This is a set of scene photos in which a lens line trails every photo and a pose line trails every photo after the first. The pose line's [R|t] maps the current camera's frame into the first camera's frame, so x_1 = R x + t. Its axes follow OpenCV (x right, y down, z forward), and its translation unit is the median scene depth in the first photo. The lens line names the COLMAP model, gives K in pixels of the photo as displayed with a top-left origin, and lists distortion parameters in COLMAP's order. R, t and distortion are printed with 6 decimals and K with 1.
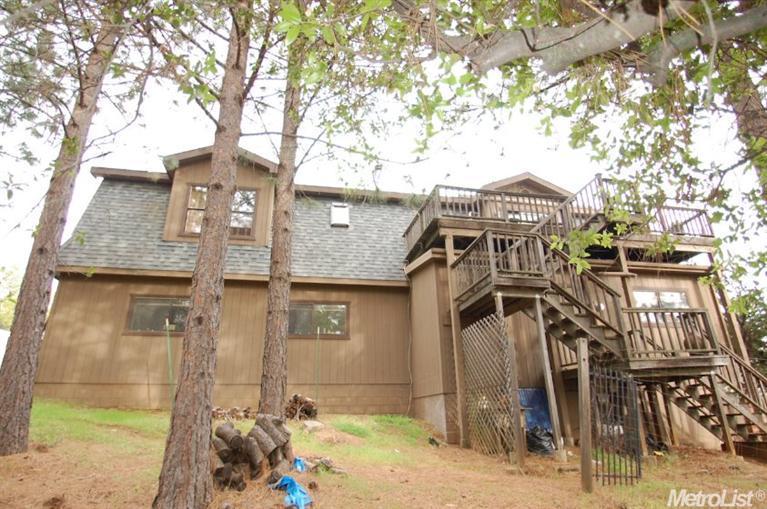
lens RADIAL K [[417.1, 0, 378.1], [0, 417.1, 255.7], [0, 0, 1]] dist [-0.004811, -0.020027]
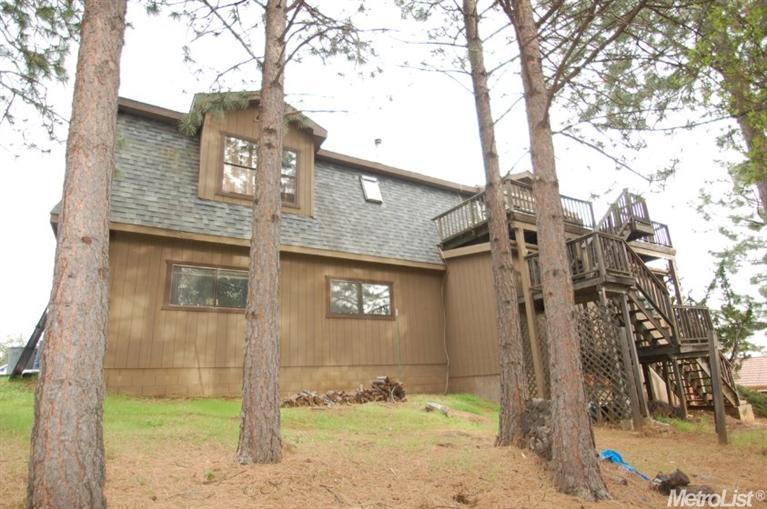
lens RADIAL K [[439.2, 0, 383.5], [0, 439.2, 254.5], [0, 0, 1]] dist [-0.025438, -0.000026]
pose [[0.936042, 0.075084, 0.343785, -0.490847], [-0.097450, 0.994071, 0.048223, -0.002415], [-0.338126, -0.078641, 0.937809, 0.046722]]
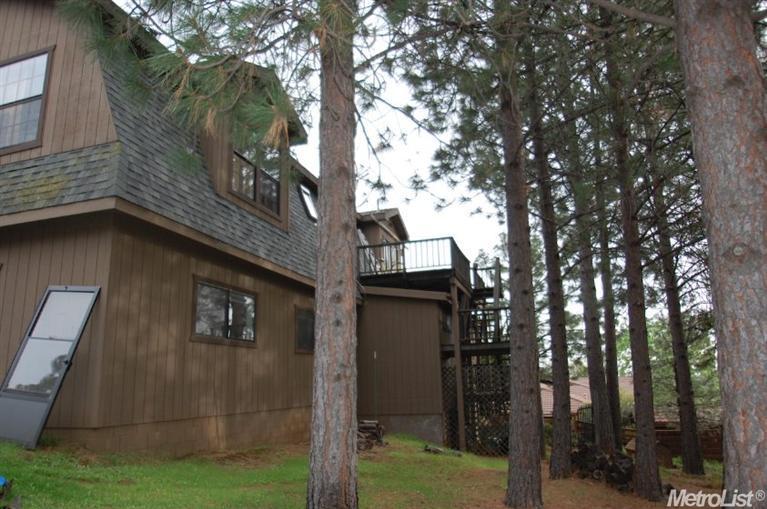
lens RADIAL K [[541.1, 0, 383.5], [0, 541.1, 254.5], [0, 0, 1]] dist [0.000713, -0.000129]
pose [[0.464369, 0.207910, 0.860892, -1.162721], [-0.301348, 0.951146, -0.067158, 0.032538], [-0.832797, -0.228242, 0.504336, 0.362389]]
